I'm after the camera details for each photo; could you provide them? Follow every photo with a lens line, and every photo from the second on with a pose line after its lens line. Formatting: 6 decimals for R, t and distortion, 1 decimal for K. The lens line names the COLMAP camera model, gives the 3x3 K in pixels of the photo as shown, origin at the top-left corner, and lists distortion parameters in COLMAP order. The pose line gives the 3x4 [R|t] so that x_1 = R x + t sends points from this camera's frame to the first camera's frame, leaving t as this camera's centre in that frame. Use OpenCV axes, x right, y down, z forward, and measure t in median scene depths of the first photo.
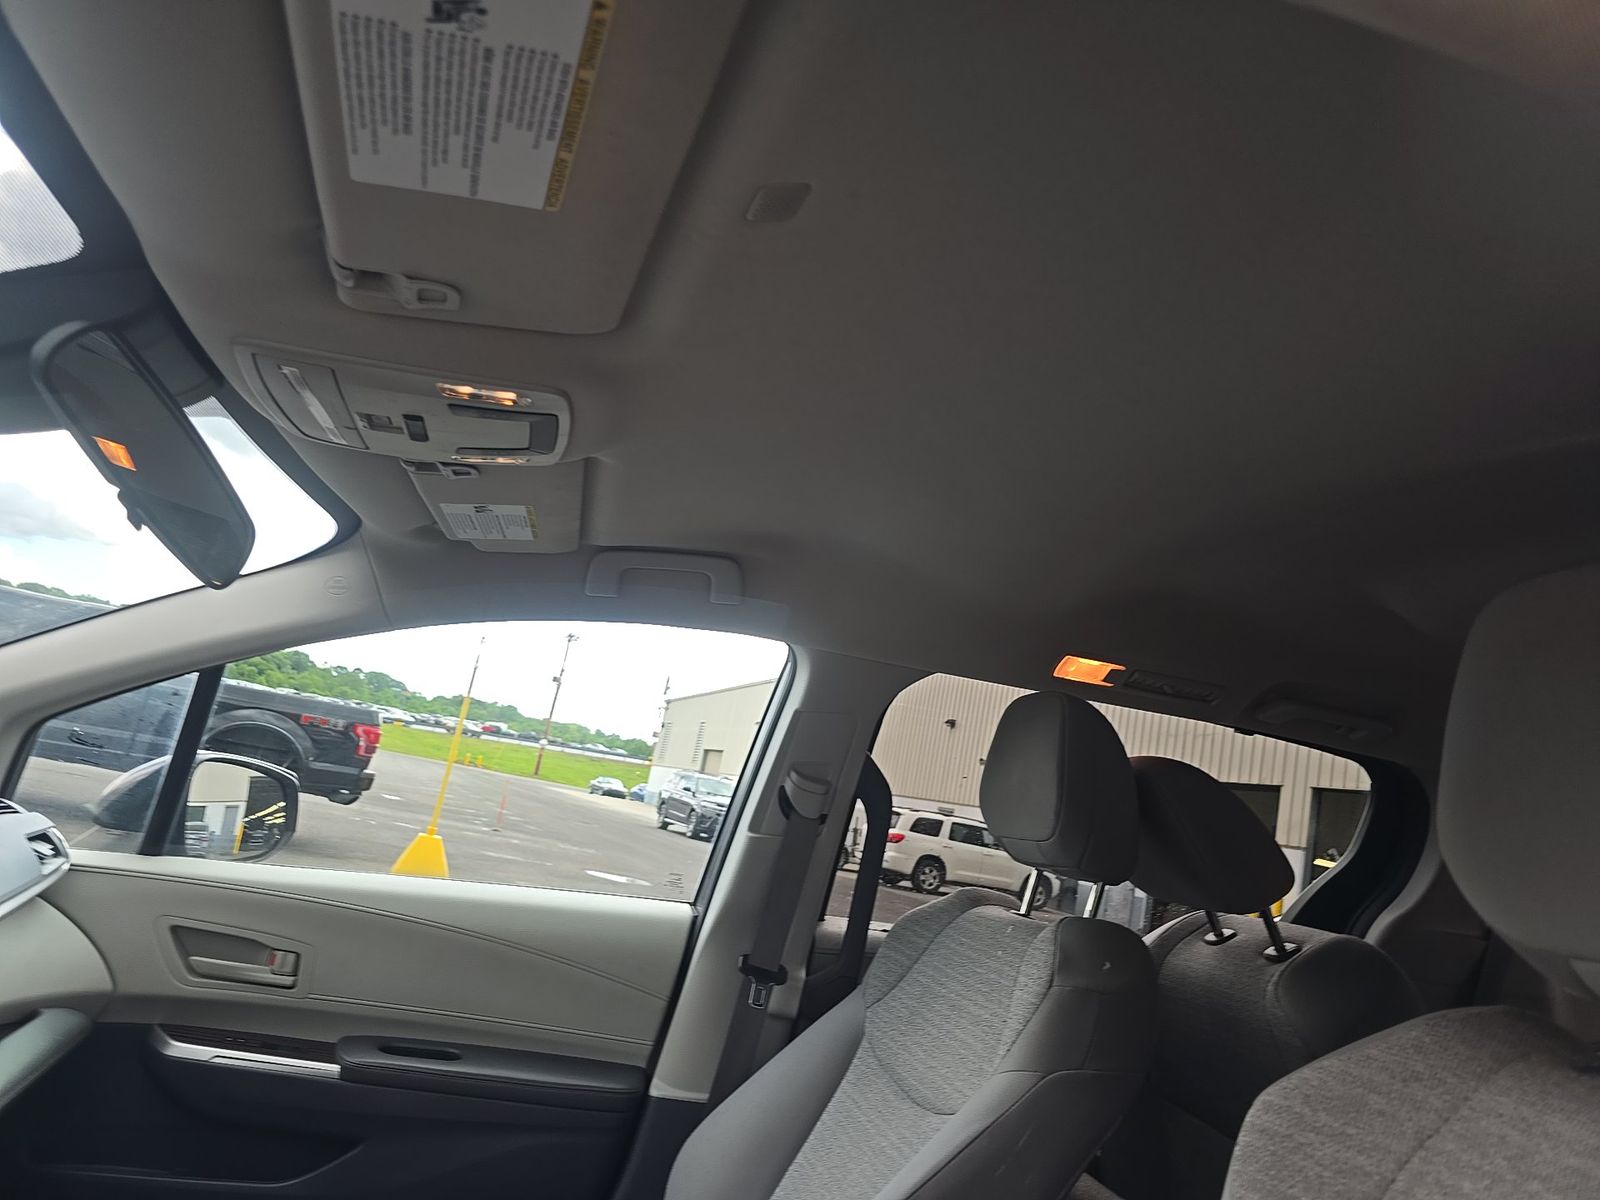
lens RADIAL K [[1097.8, 0, 800.0], [0, 1097.8, 600.0], [0, 0, 1]] dist [0.060063, -0.033071]
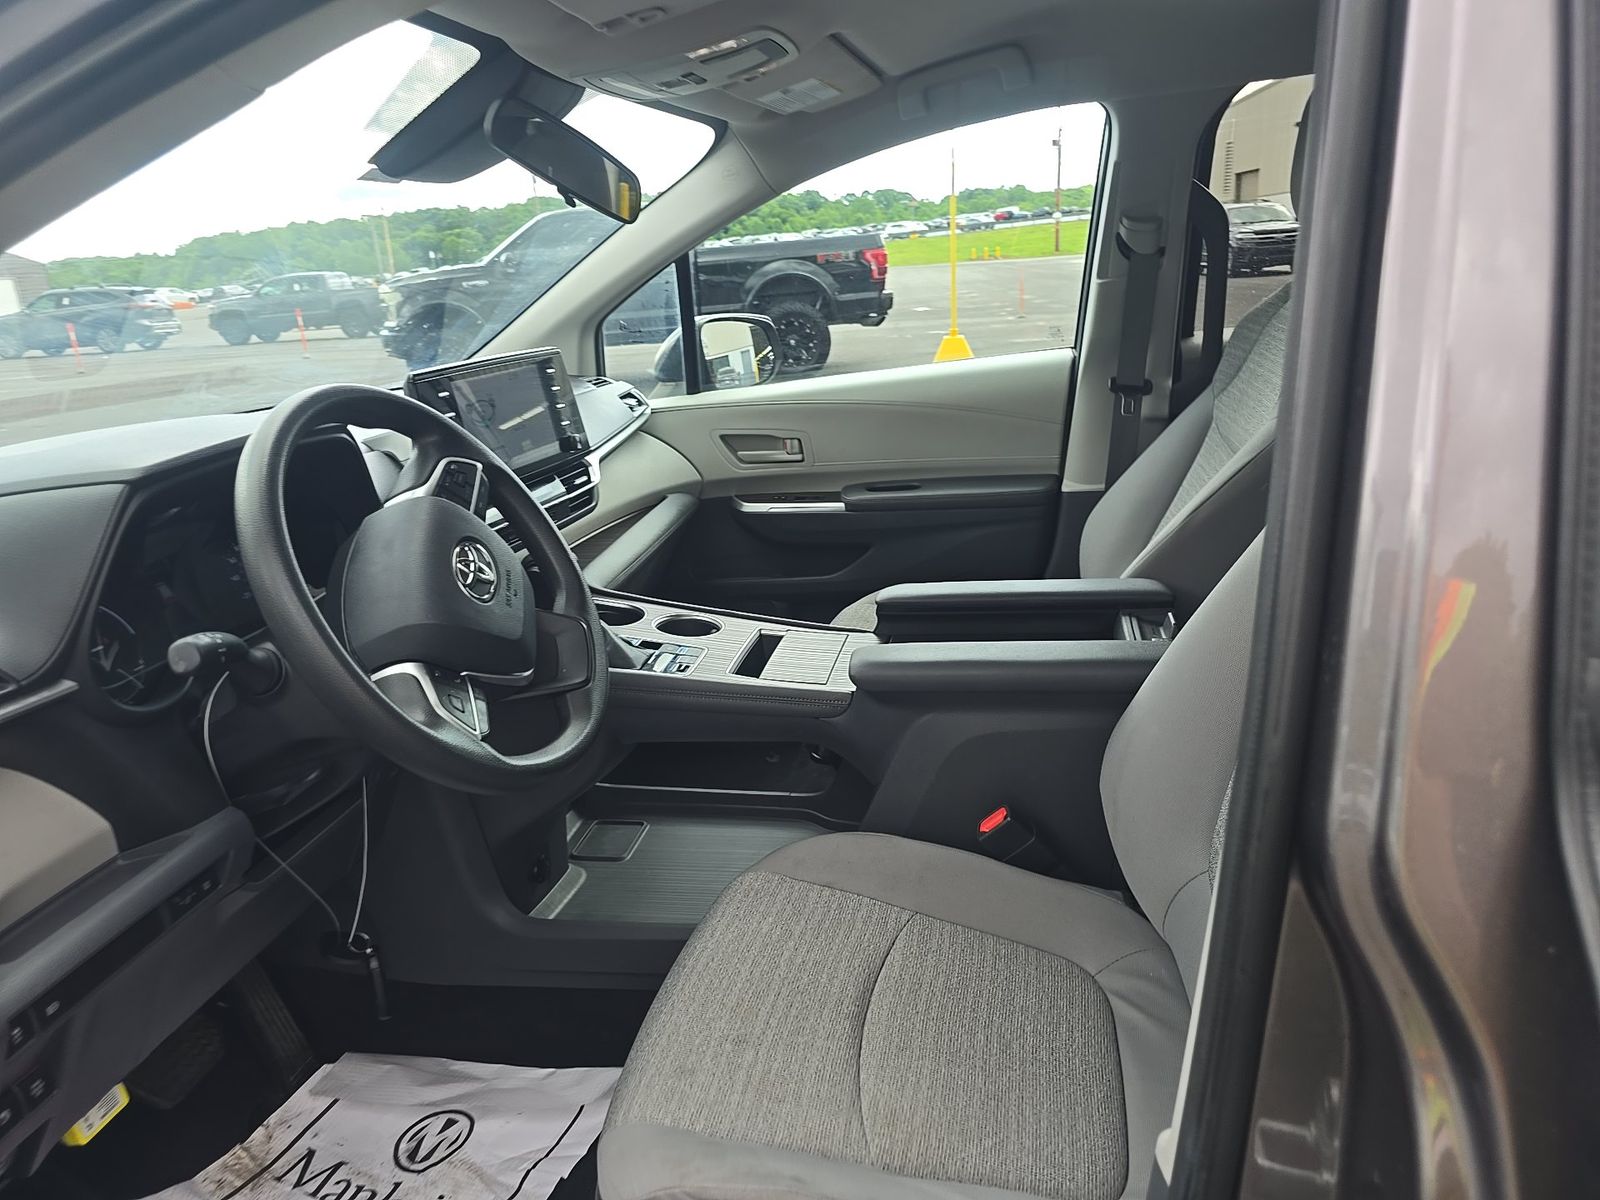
lens RADIAL K [[1092.2, 0, 790.2], [0, 1092.2, 610.1], [0, 0, 1]] dist [0.011101, -0.027056]
pose [[0.865666, -0.102248, -0.490070, 0.207757], [0.314874, 0.872251, 0.374211, -0.022329], [0.389202, -0.478251, 0.787272, -0.222147]]
